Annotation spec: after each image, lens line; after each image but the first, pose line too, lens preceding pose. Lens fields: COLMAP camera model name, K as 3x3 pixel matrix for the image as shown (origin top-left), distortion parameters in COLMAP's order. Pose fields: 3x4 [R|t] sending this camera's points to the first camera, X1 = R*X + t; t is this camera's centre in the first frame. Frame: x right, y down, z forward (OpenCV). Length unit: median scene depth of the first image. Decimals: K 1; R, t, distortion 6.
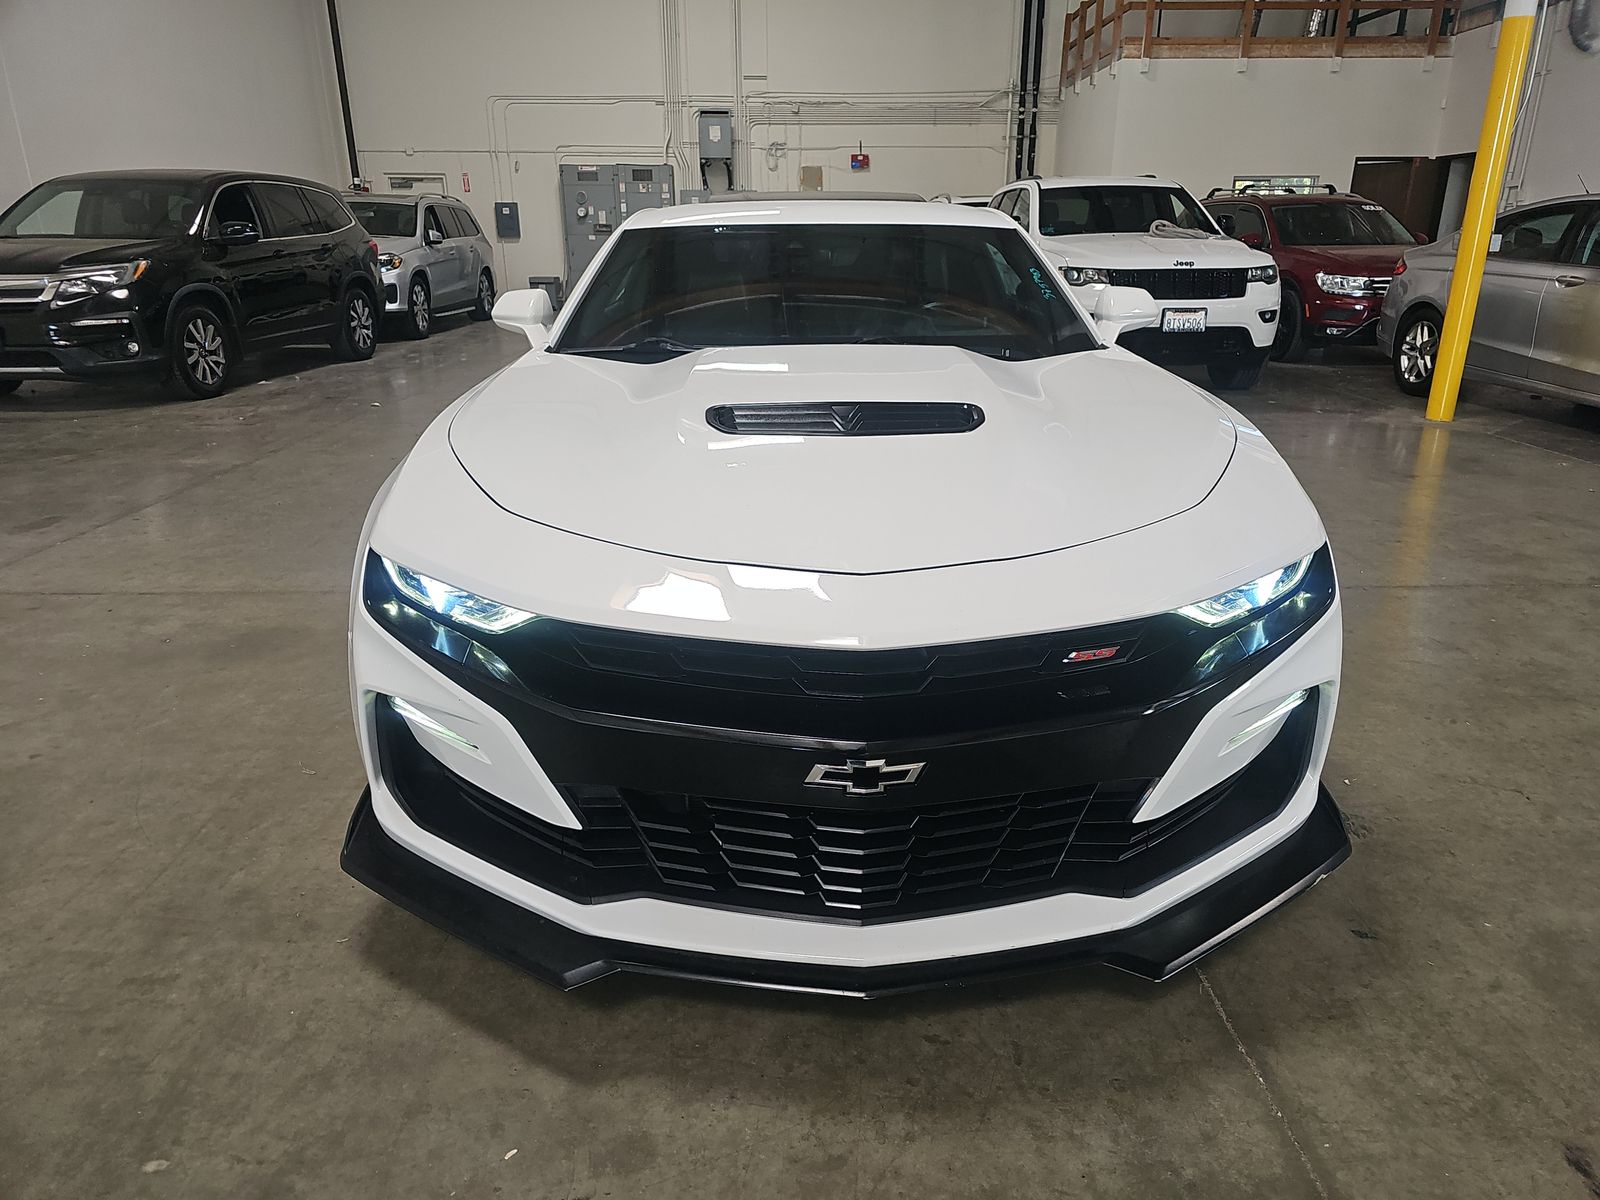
lens RADIAL K [[1081.4, 0, 808.1], [0, 1081.4, 603.1], [0, 0, 1]] dist [0.031959, -0.026860]
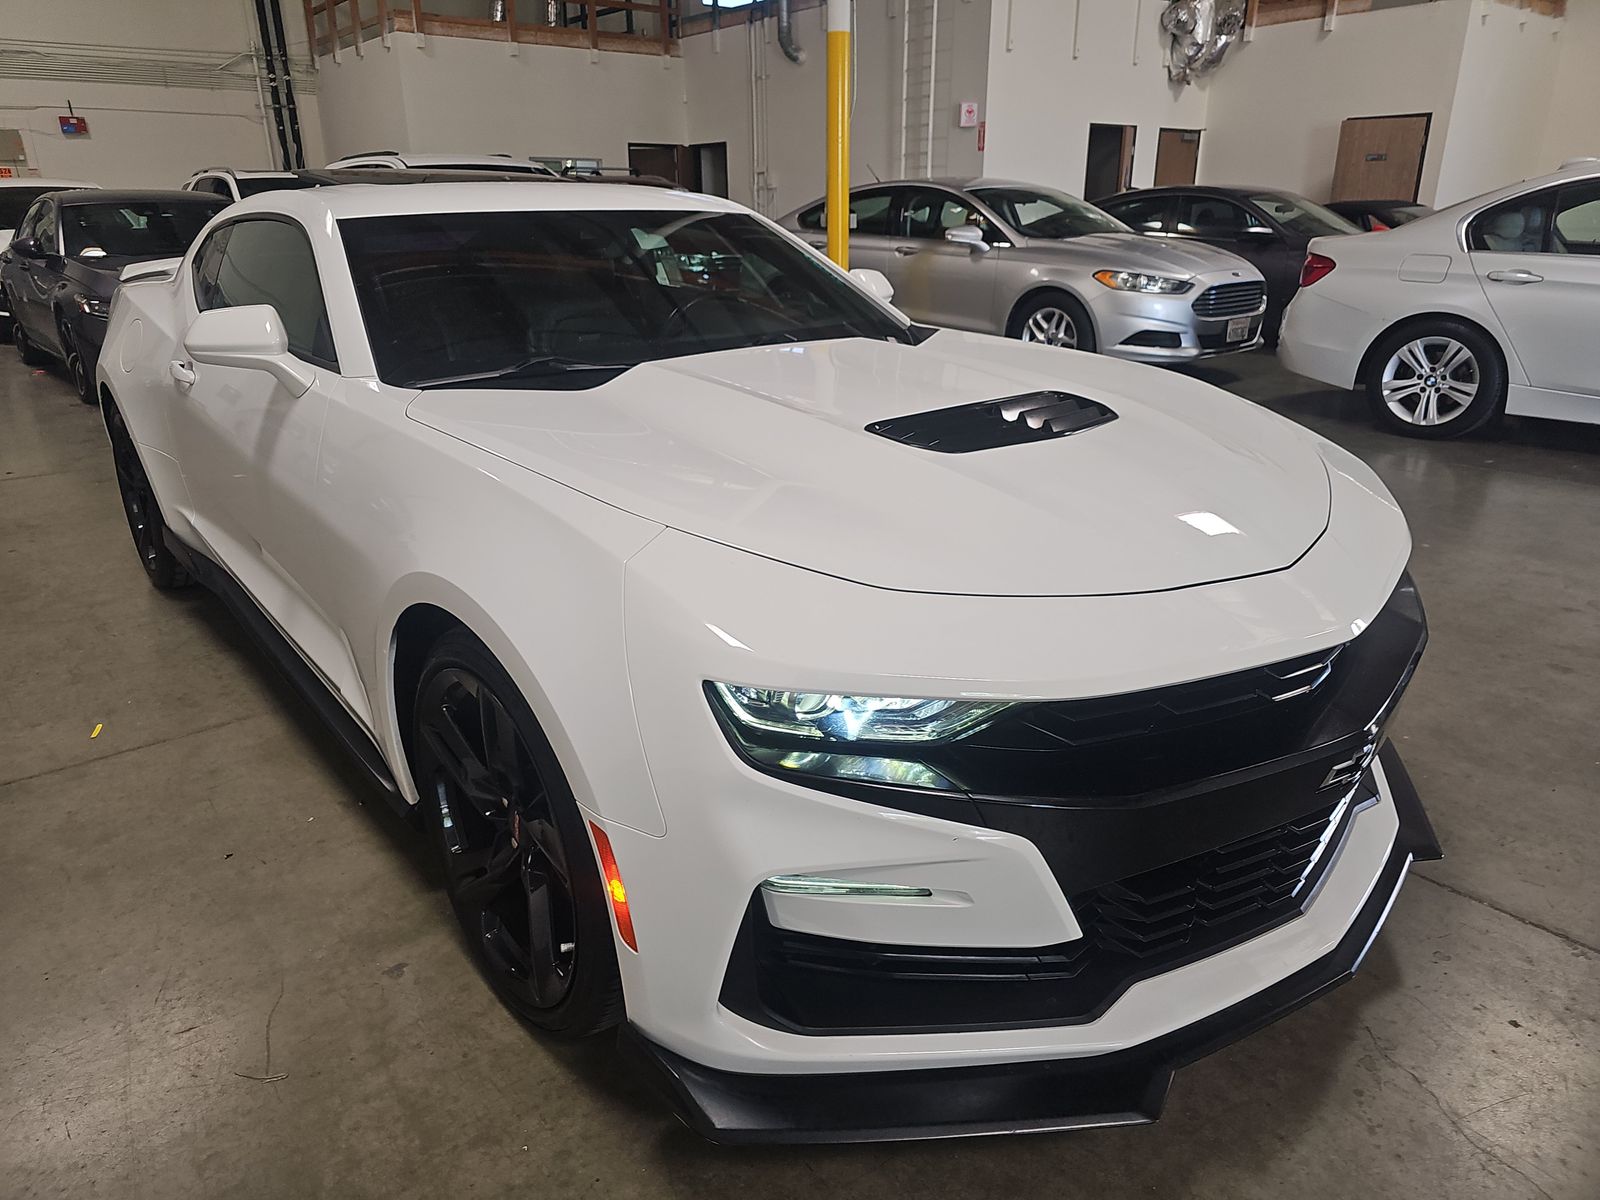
lens RADIAL K [[1082.3, 0, 804.3], [0, 1082.3, 565.5], [0, 0, 1]] dist [0.033466, -0.022029]
pose [[0.776863, -0.203690, 0.595814, -0.095462], [0.211114, 0.975721, 0.058303, -0.019351], [-0.593224, 0.080491, 0.801003, 0.049749]]
